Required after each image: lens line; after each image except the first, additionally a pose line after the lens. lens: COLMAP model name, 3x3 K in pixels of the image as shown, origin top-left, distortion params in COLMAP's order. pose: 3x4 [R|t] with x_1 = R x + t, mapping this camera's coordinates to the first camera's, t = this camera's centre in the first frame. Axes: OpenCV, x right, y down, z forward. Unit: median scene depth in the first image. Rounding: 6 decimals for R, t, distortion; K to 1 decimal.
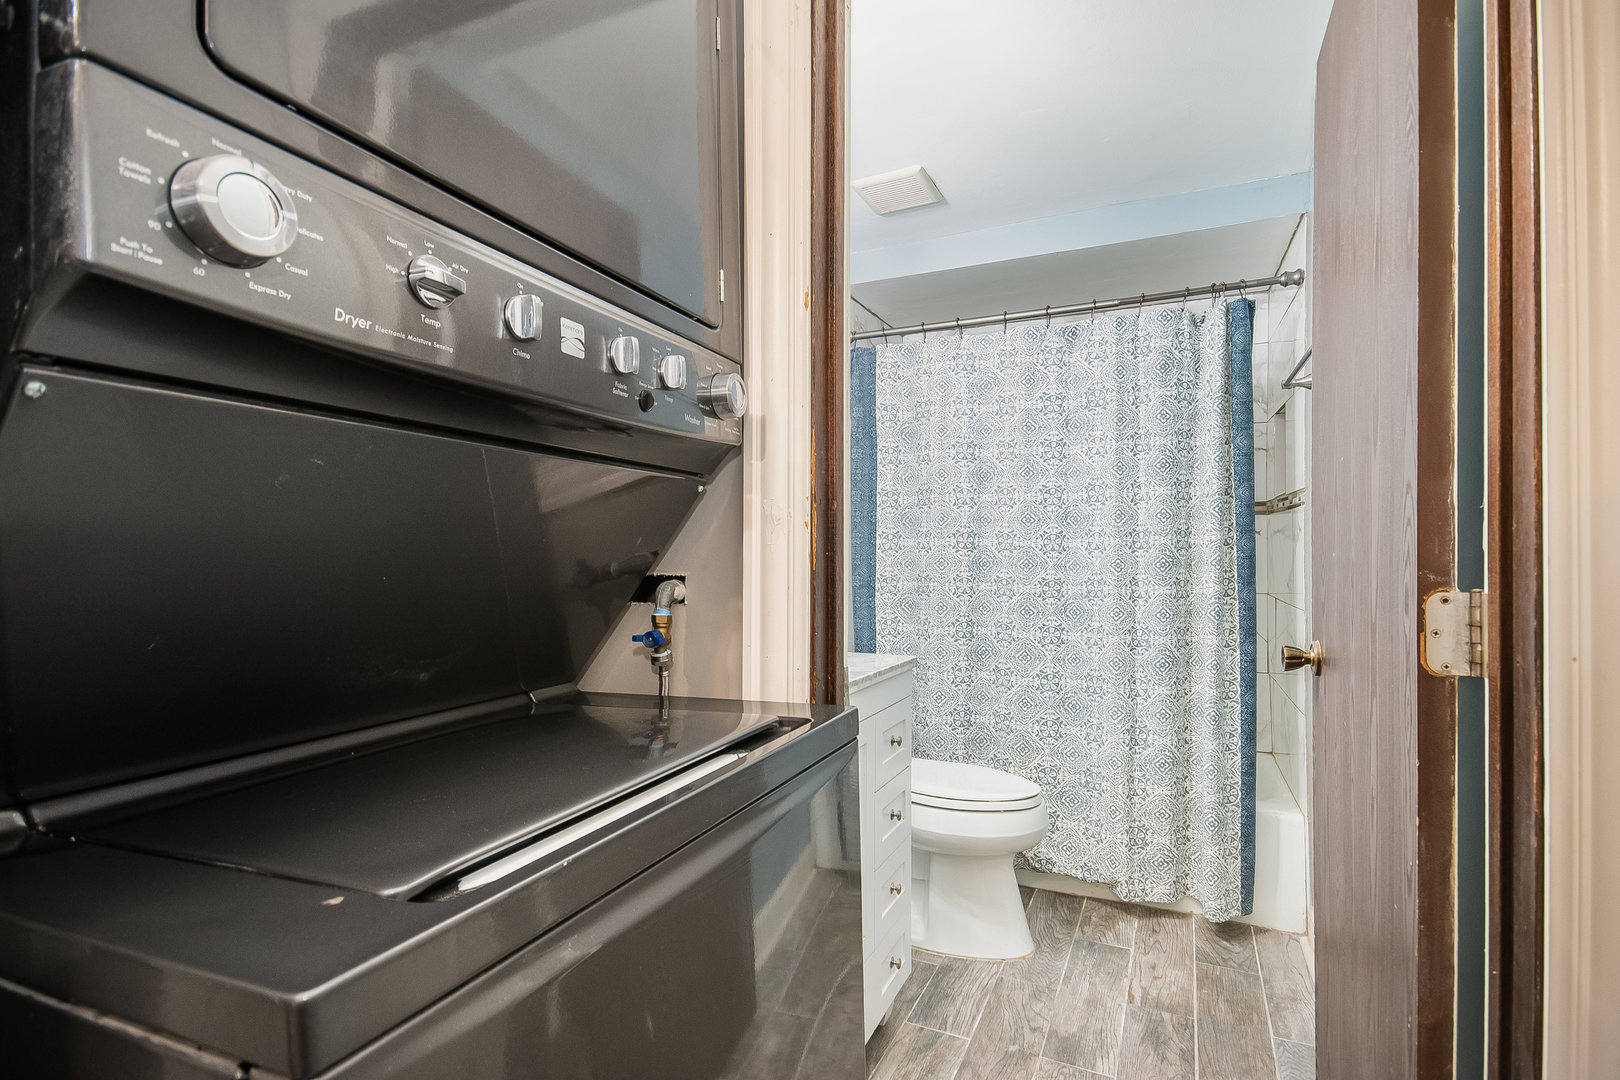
lens RADIAL K [[823.3, 0, 801.4], [0, 823.3, 546.5], [0, 0, 1]] dist [-0.003950, 0.002855]
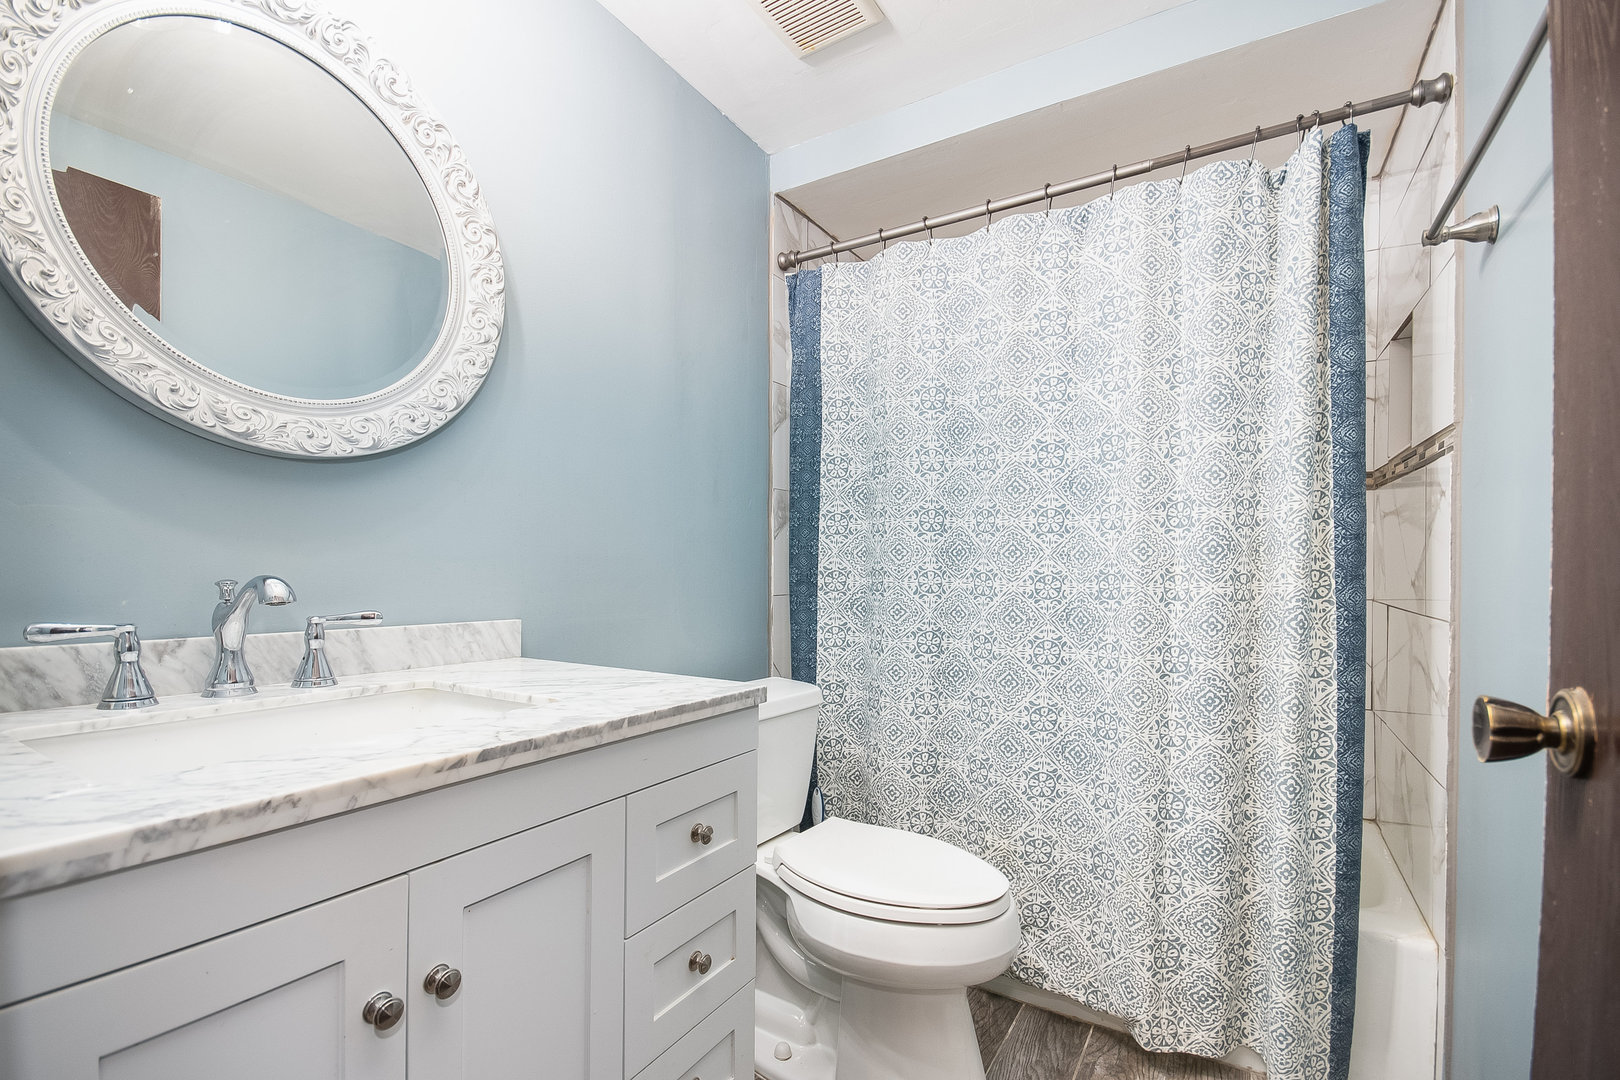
lens RADIAL K [[716.8, 0, 819.0], [0, 716.8, 574.4], [0, 0, 1]] dist [0.000524, -0.006870]
pose [[0.992896, 0.008457, -0.118683, 0.190588], [-0.006962, 0.999891, 0.012999, 0.036019], [0.118780, -0.012080, 0.992847, 0.385015]]
